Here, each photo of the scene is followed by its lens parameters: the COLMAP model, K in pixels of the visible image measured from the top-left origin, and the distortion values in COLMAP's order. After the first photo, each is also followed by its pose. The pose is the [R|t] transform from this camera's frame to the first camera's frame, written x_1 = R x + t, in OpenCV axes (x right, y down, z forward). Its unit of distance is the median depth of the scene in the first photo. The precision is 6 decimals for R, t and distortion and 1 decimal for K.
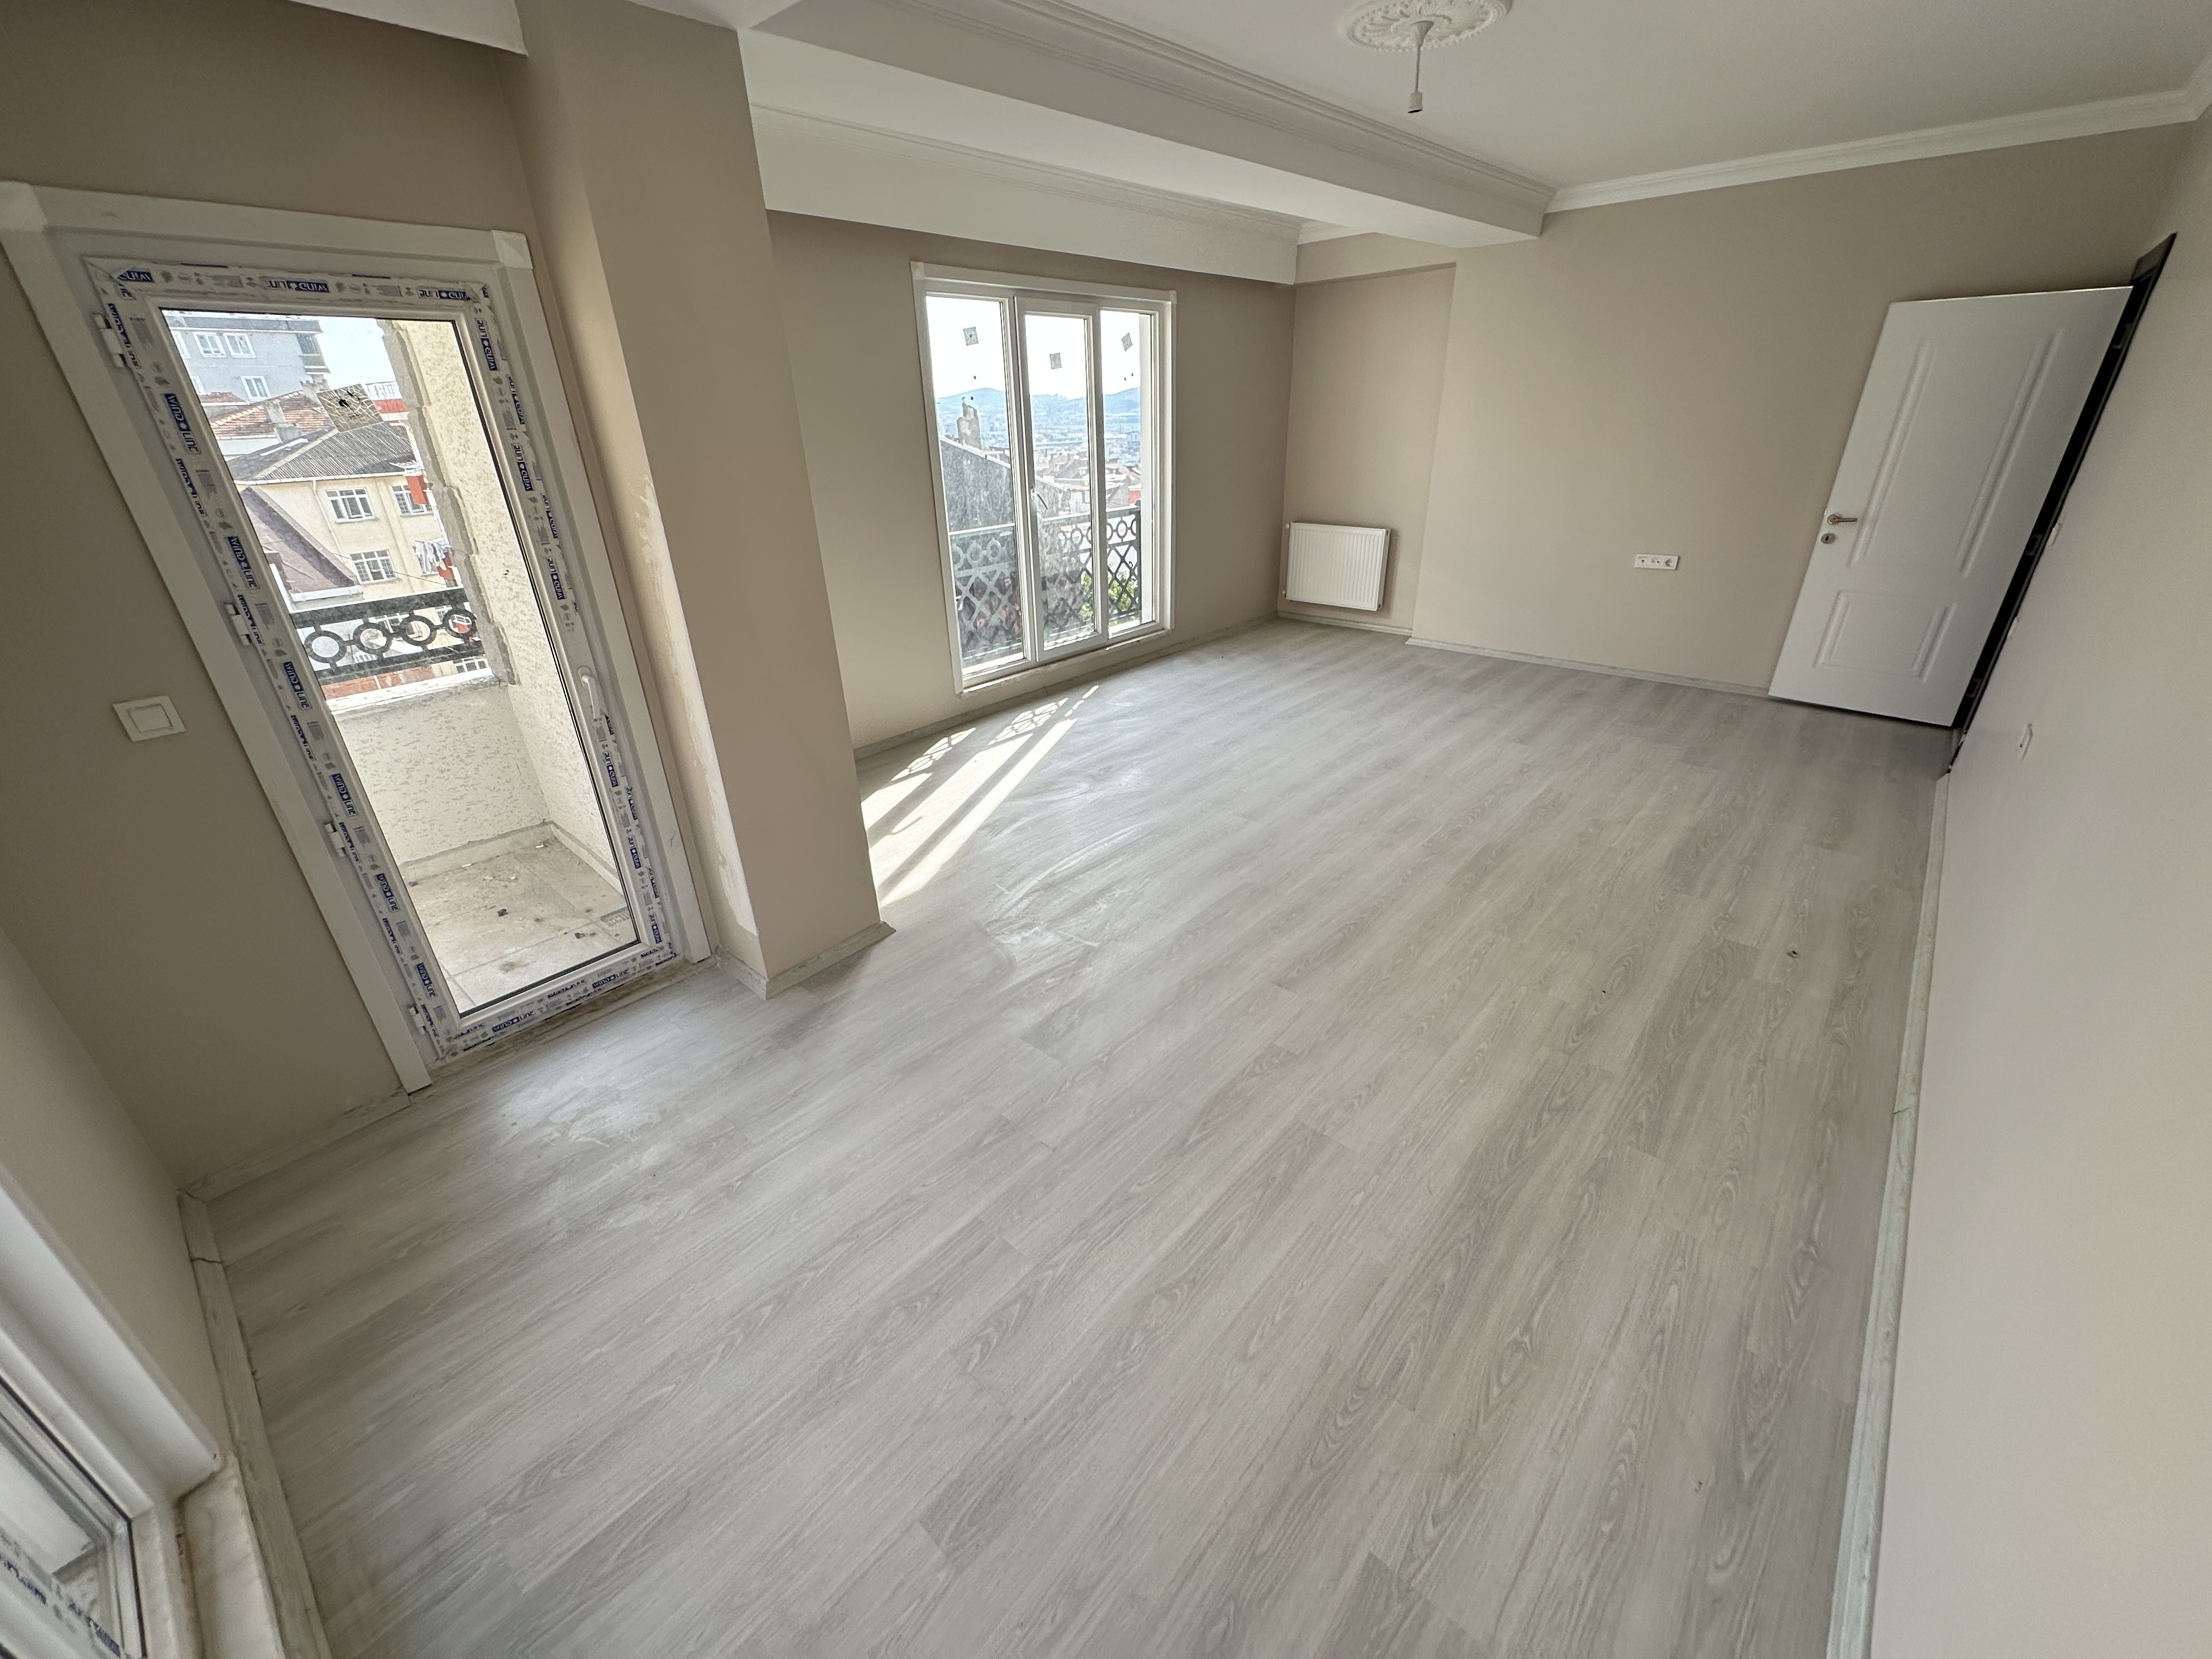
lens RADIAL K [[880.8, 0, 1106.0], [0, 880.8, 829.5], [0, 0, 1]] dist [-0.001163, 0.000265]
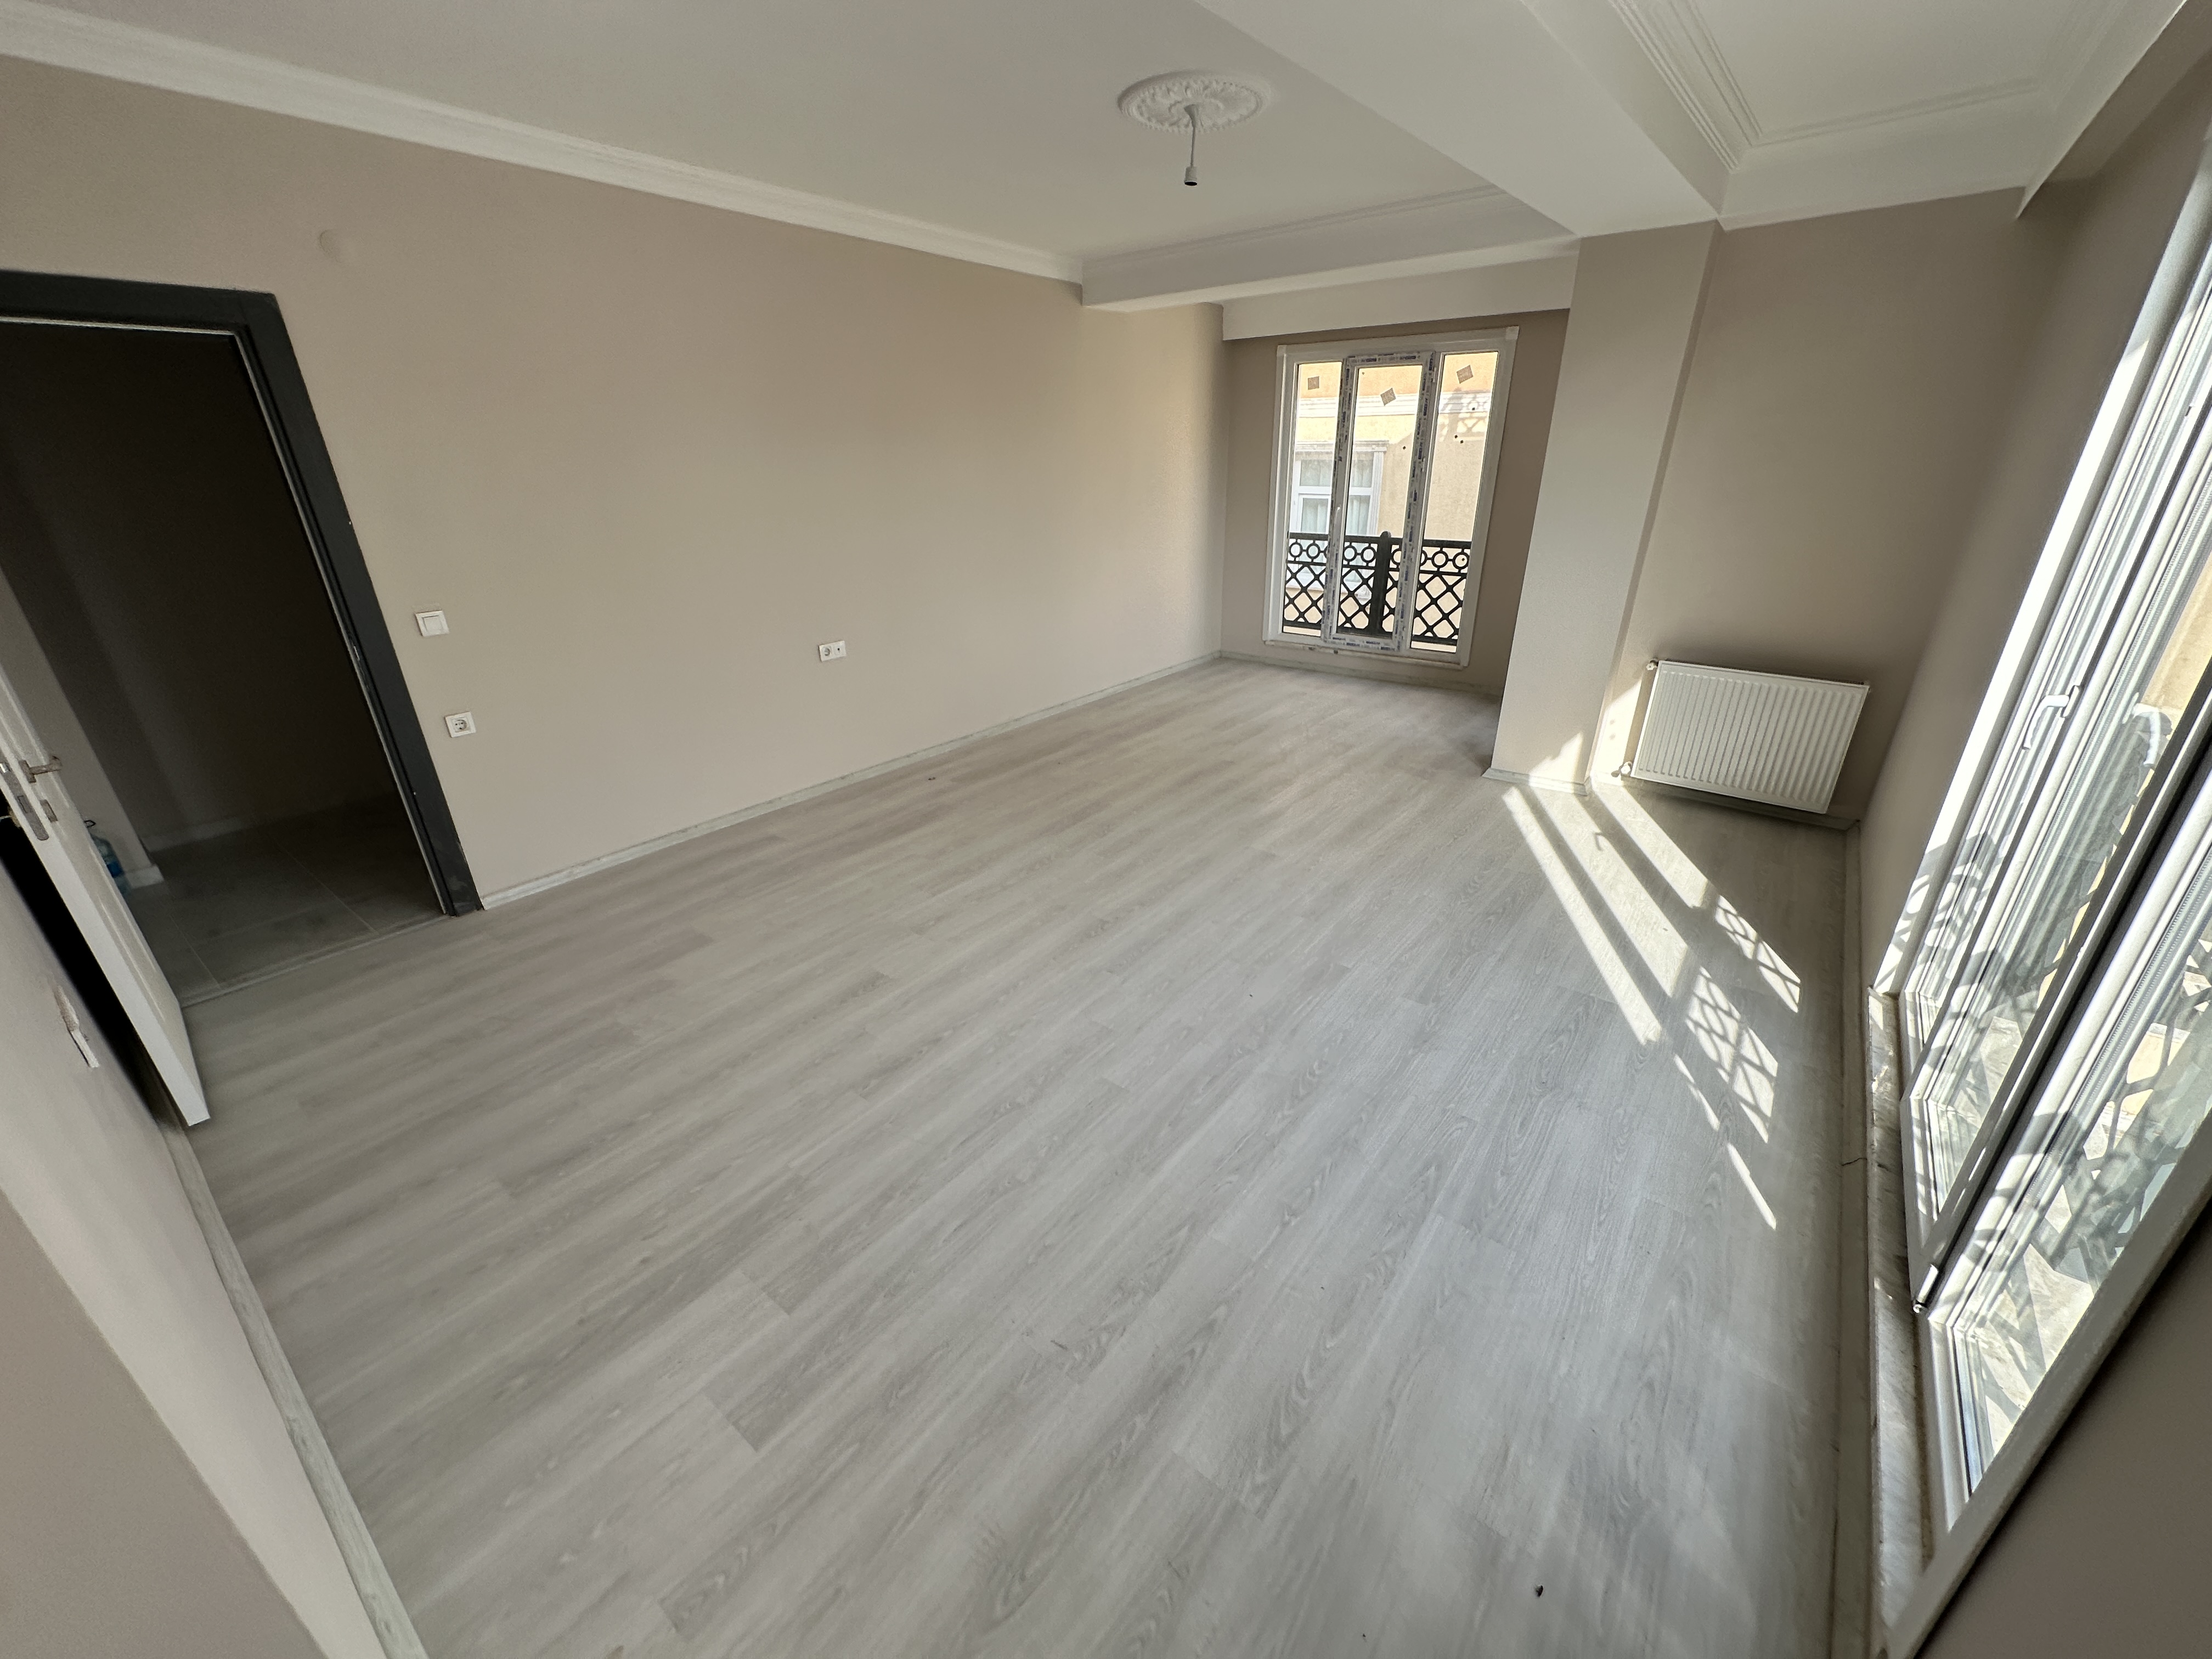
lens RADIAL K [[880.8, 0, 1106.0], [0, 880.8, 829.5], [0, 0, 1]] dist [-0.001163, 0.000265]
pose [[-0.997235, 0.059085, -0.045078, 0.336885], [0.004079, 0.649165, 0.760636, -0.686668], [0.074205, 0.758349, -0.647611, 1.394337]]
